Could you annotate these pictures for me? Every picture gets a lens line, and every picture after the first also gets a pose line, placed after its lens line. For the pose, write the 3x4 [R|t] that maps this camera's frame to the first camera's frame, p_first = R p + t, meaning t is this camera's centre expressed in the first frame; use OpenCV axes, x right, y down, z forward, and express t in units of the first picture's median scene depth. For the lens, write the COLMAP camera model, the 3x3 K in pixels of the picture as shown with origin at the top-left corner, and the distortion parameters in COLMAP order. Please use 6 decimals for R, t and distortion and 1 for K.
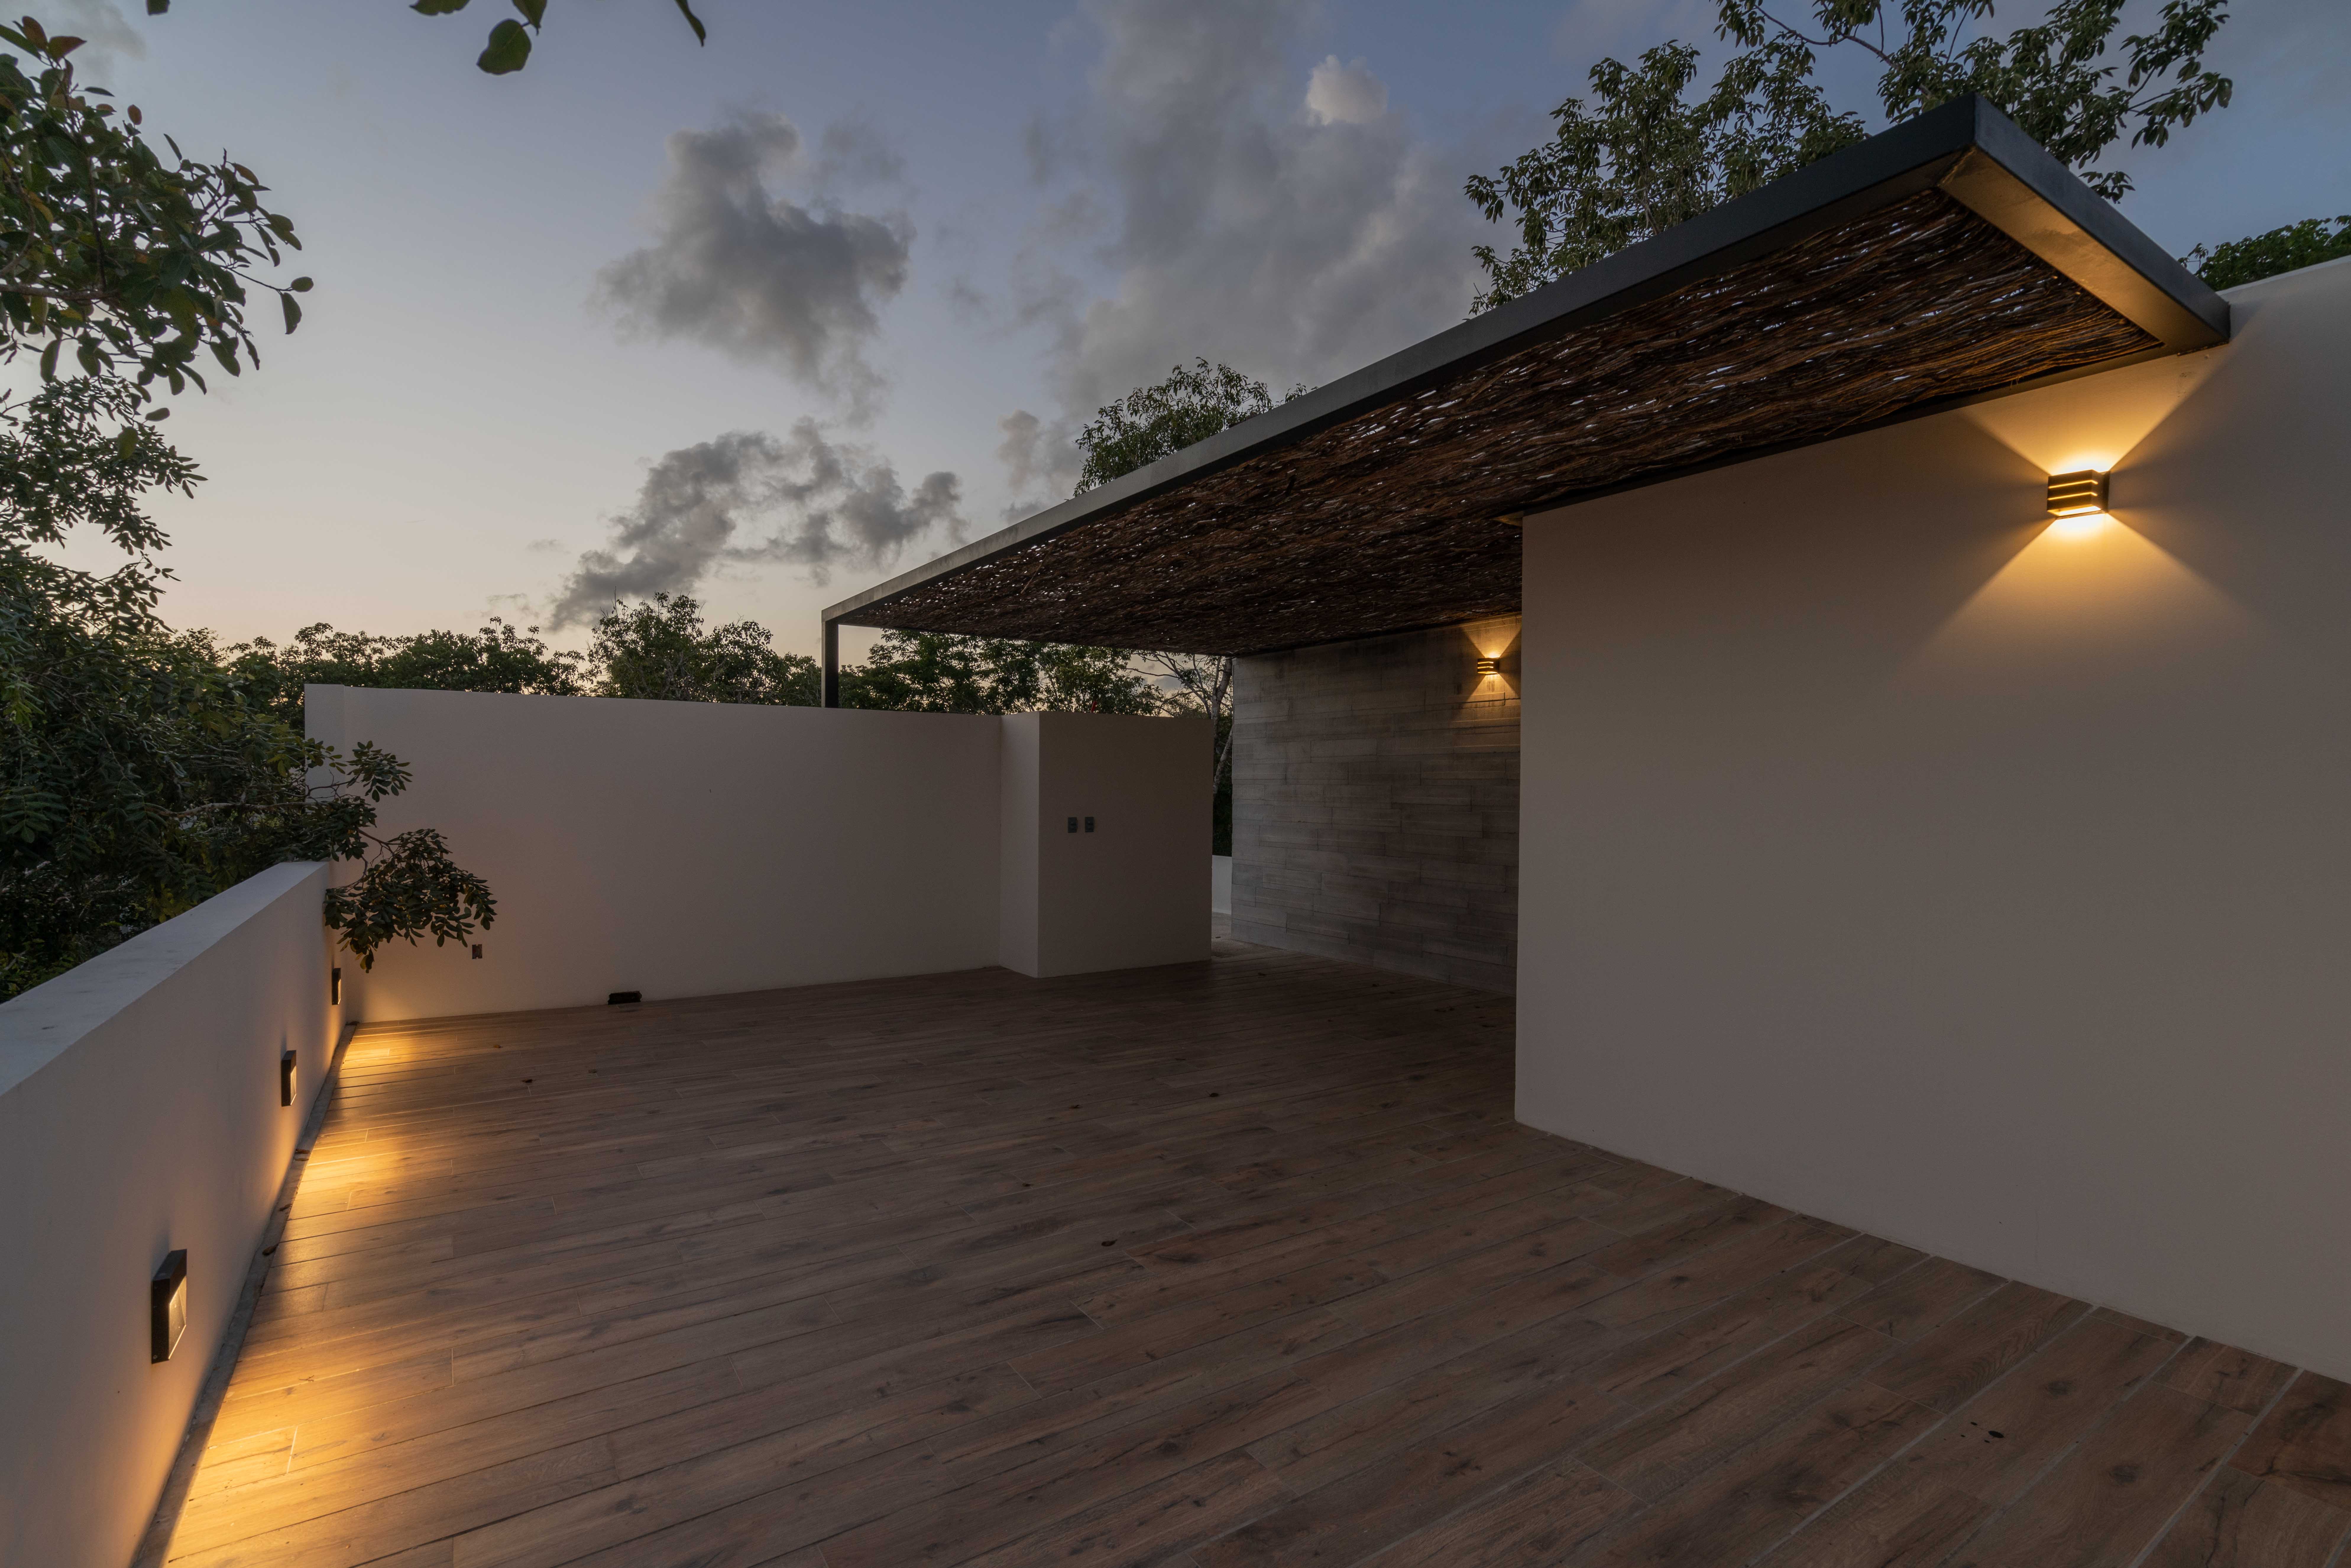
lens RADIAL K [[1077.9, 0, 1170.3], [0, 1077.9, 781.5], [0, 0, 1]] dist [0.003312, 0.000622]
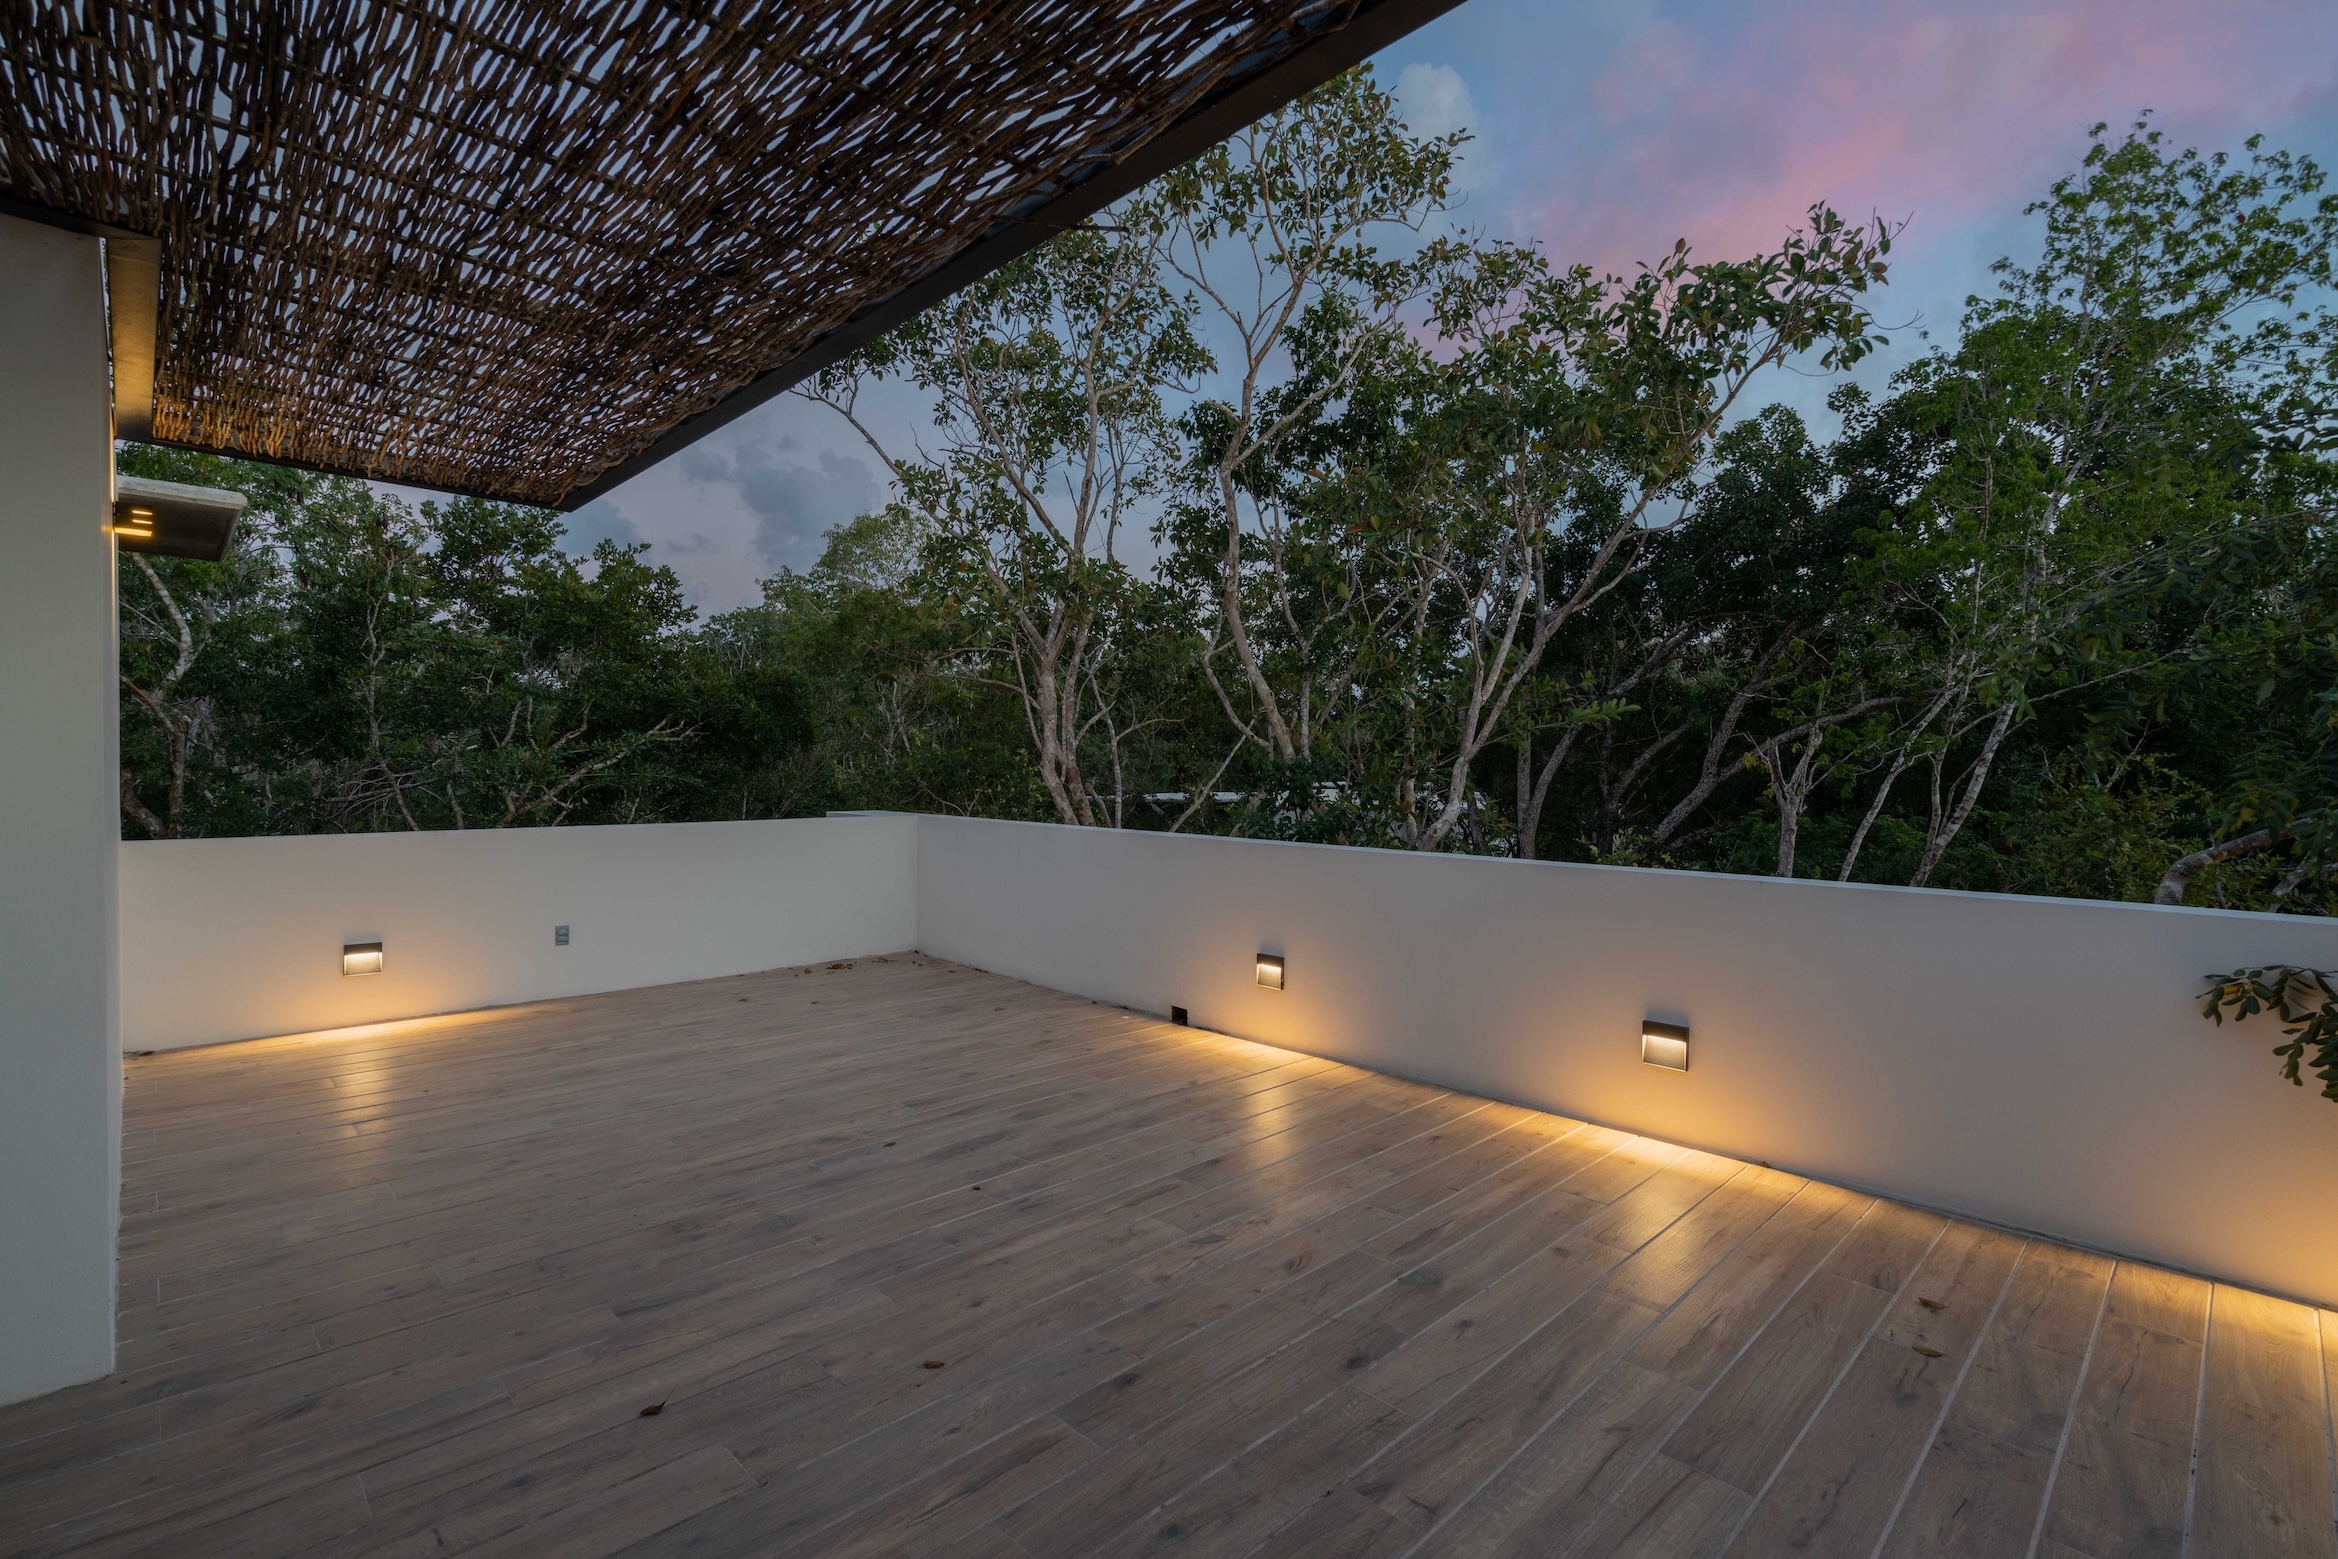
lens RADIAL K [[1072.0, 0, 1172.0], [0, 1072.0, 775.1], [0, 0, 1]] dist [0.003312, 0.000622]
pose [[-0.982736, -0.012923, -0.184559, -0.130596], [-0.014085, 0.999888, 0.004989, 0.000756], [0.184474, 0.007502, -0.982809, 2.070182]]
